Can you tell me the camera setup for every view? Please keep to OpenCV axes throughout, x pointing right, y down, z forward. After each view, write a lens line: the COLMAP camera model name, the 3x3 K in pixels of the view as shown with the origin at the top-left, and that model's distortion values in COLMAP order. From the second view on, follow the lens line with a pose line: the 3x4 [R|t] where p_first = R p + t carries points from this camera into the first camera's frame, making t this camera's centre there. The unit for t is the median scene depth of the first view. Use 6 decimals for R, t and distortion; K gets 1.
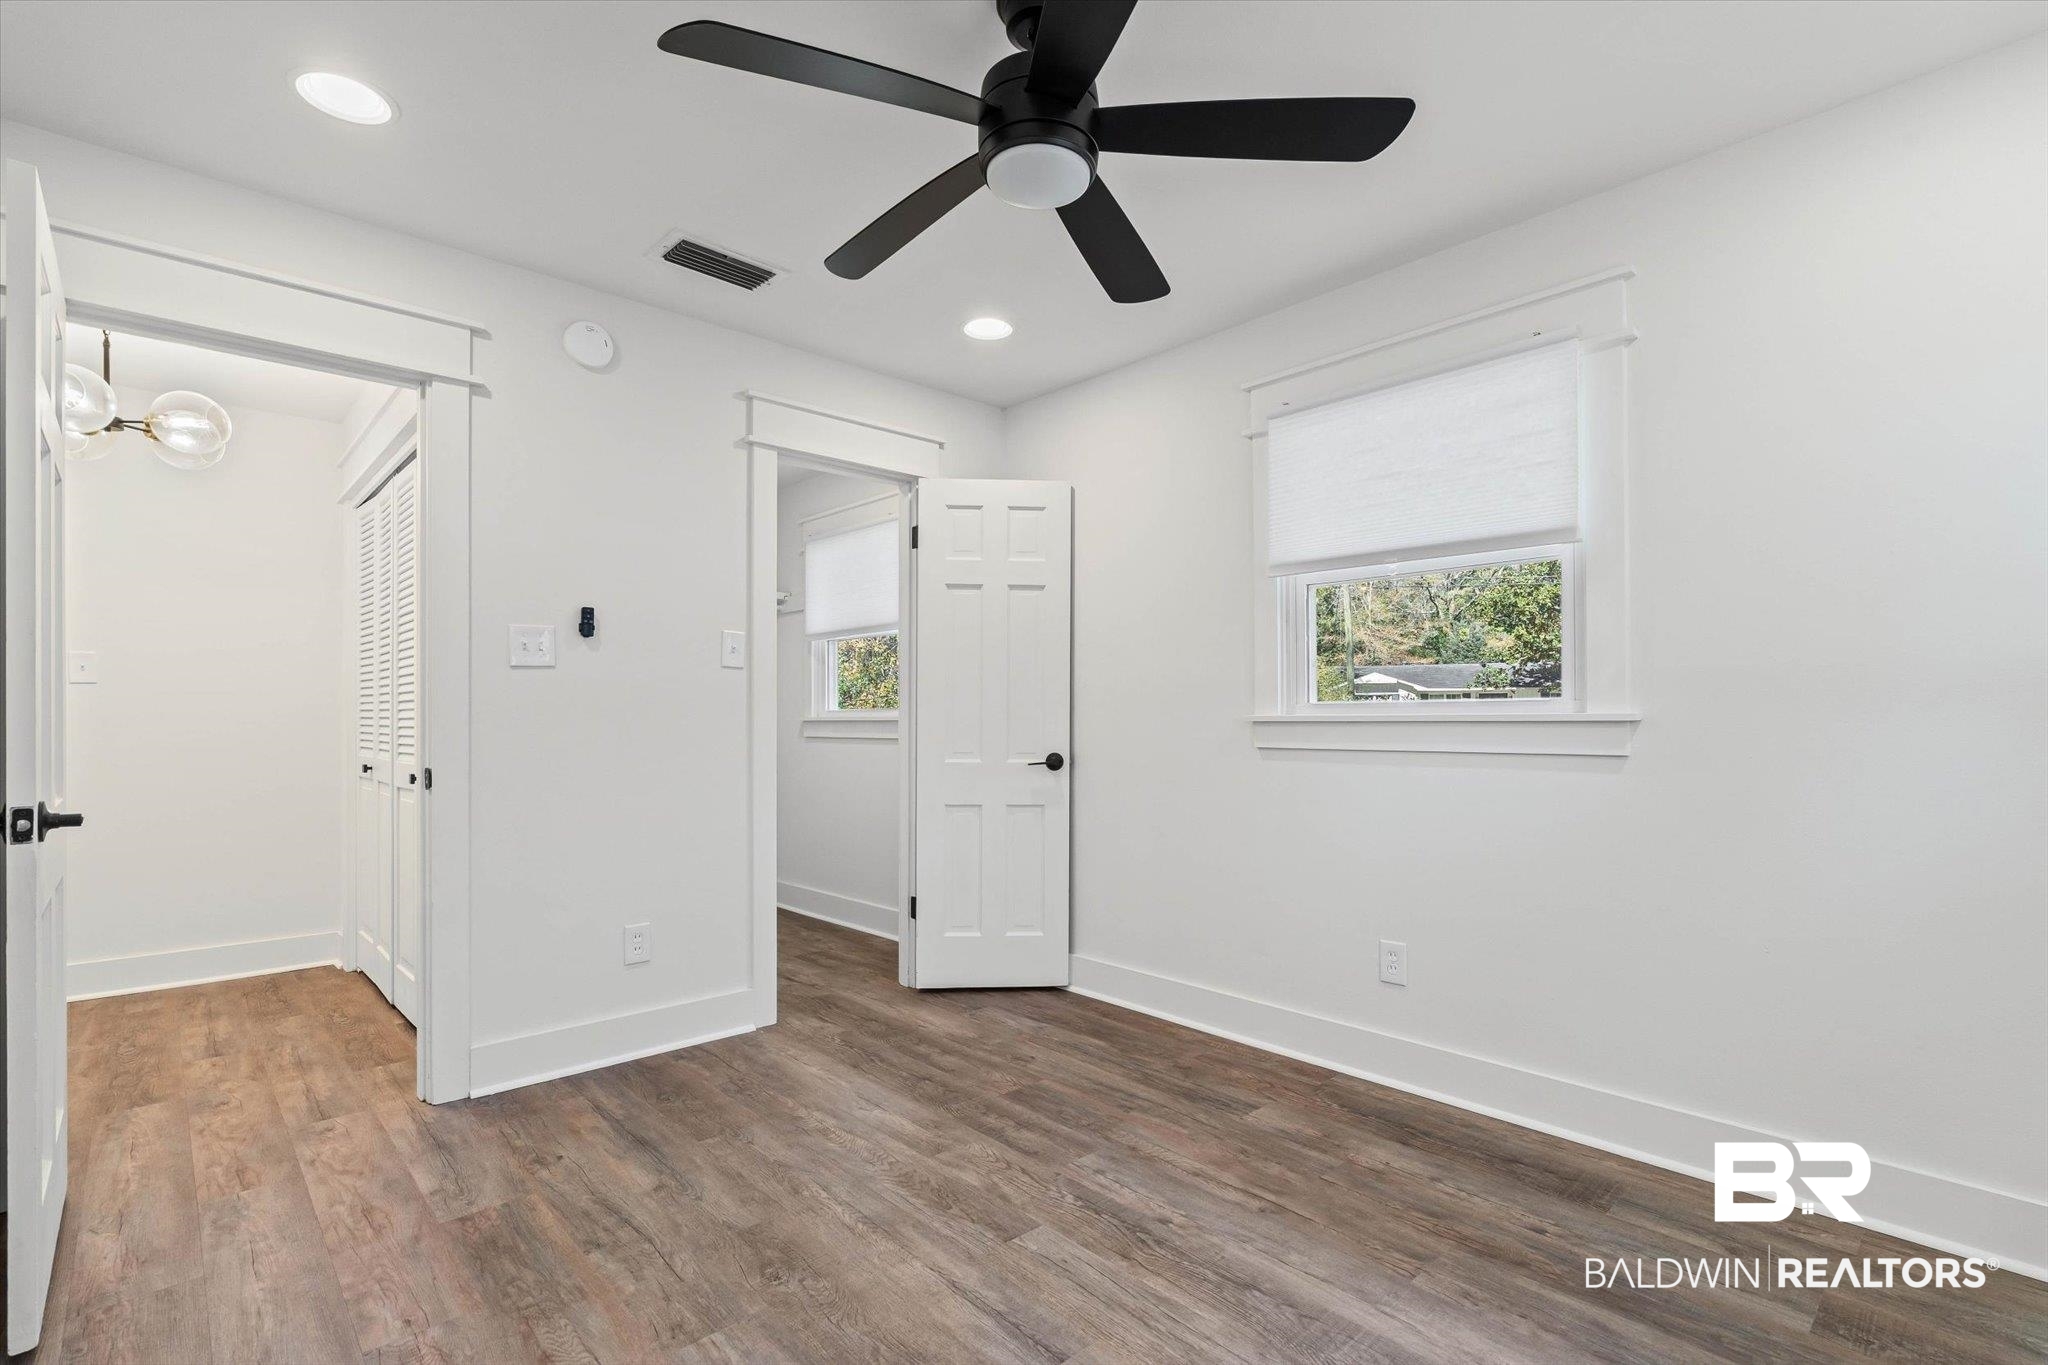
lens RADIAL K [[925.9, 0, 1016.4], [0, 925.9, 681.1], [0, 0, 1]] dist [-0.004306, 0.001069]
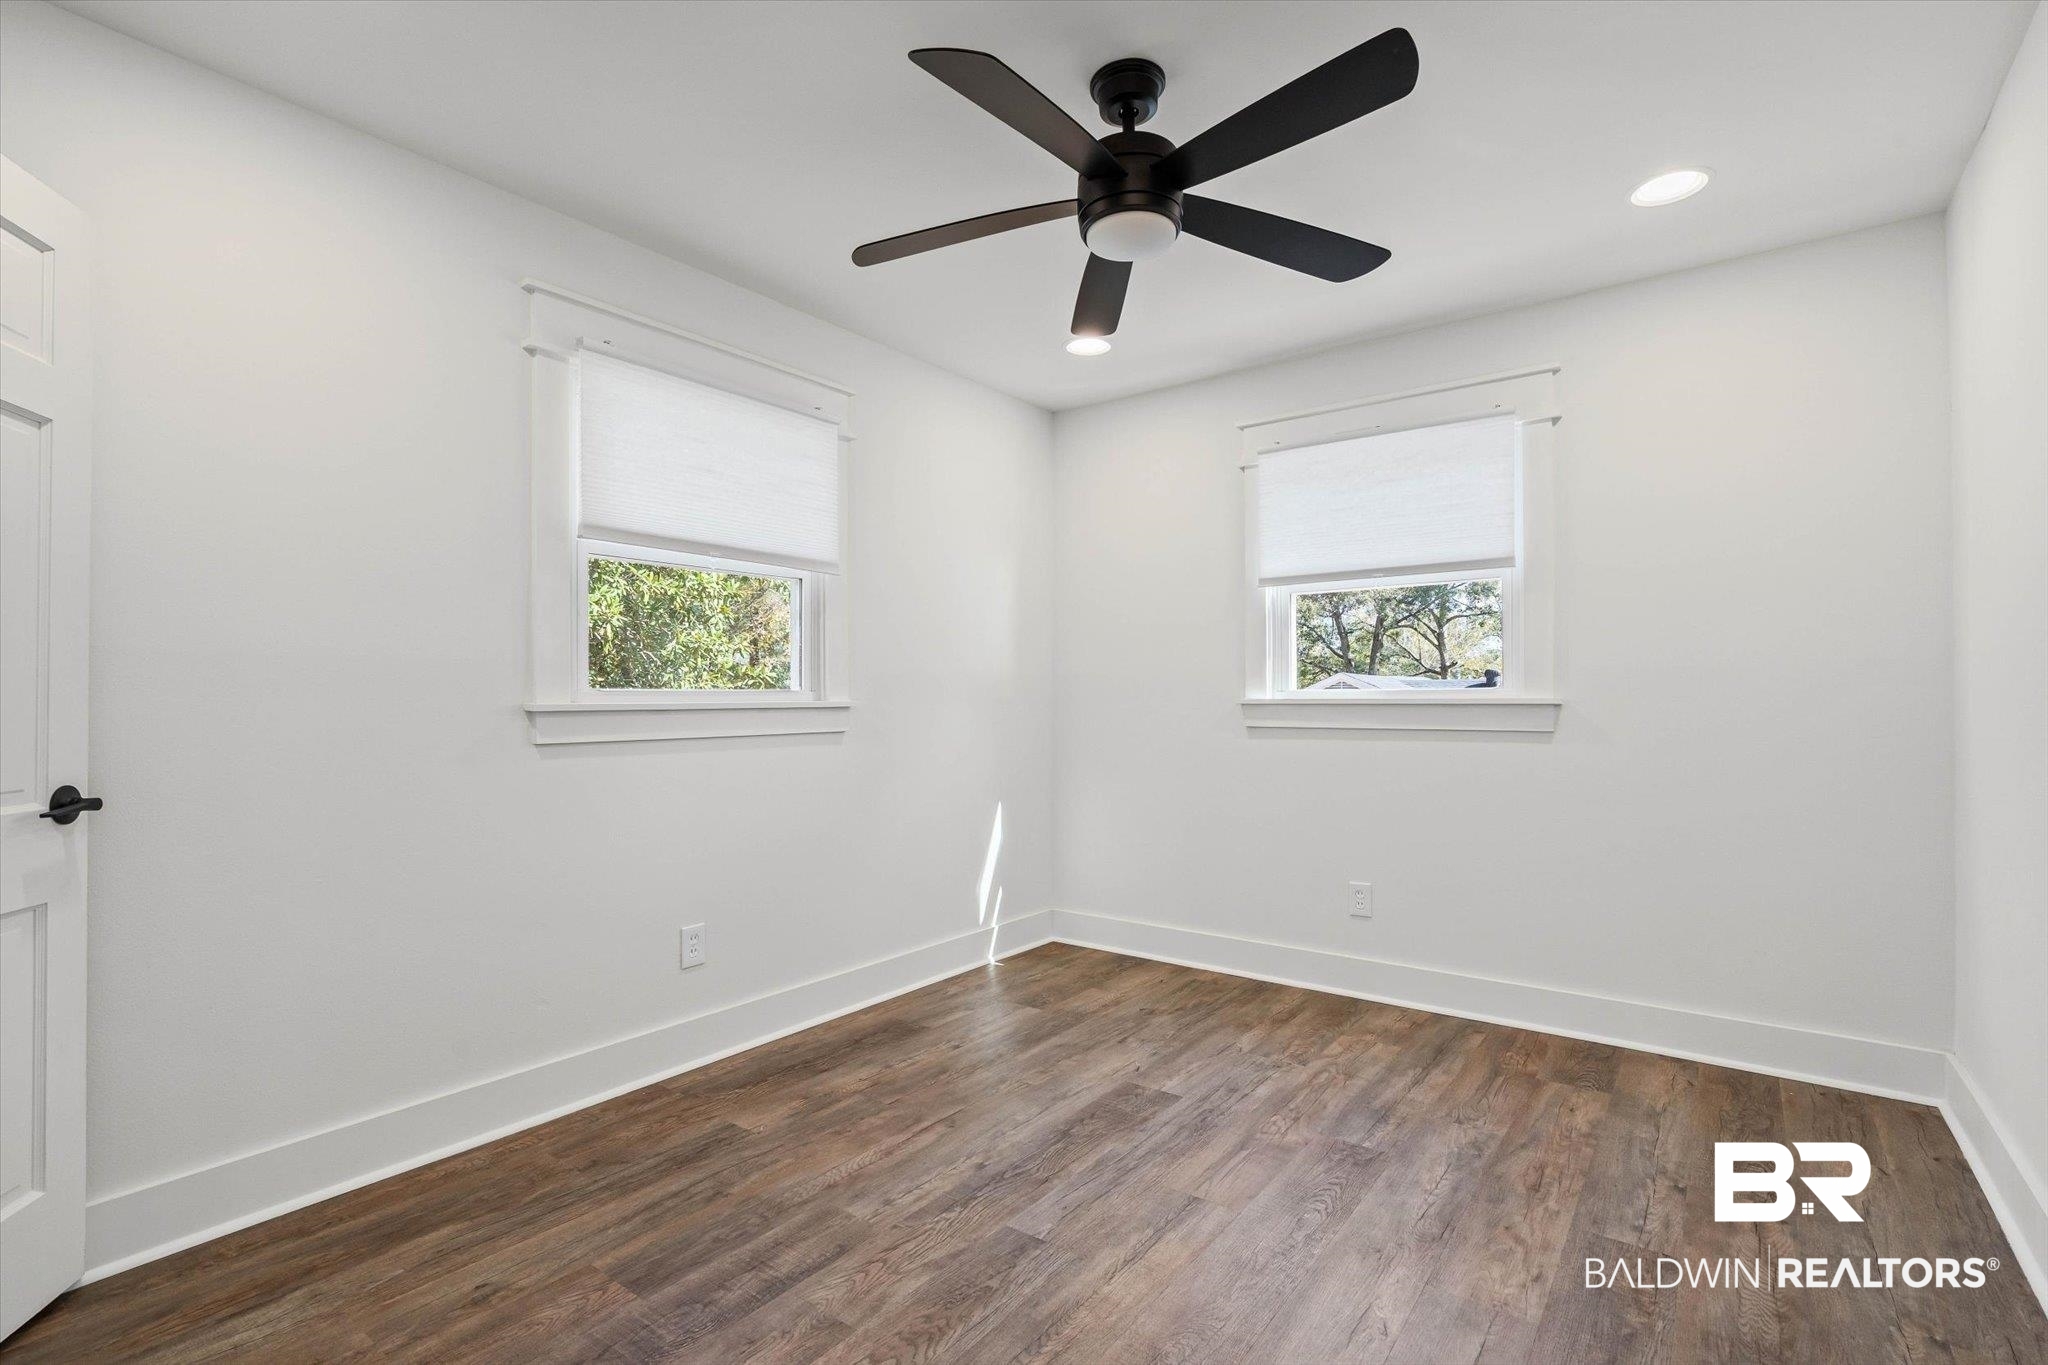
lens RADIAL K [[925.9, 0, 1016.4], [0, 925.9, 681.1], [0, 0, 1]] dist [-0.004306, 0.001069]
pose [[-0.166498, 0.030817, 0.985560, -0.761929], [-0.029168, 0.998920, -0.036162, 0.042883], [-0.985610, -0.034768, -0.165420, 0.942232]]
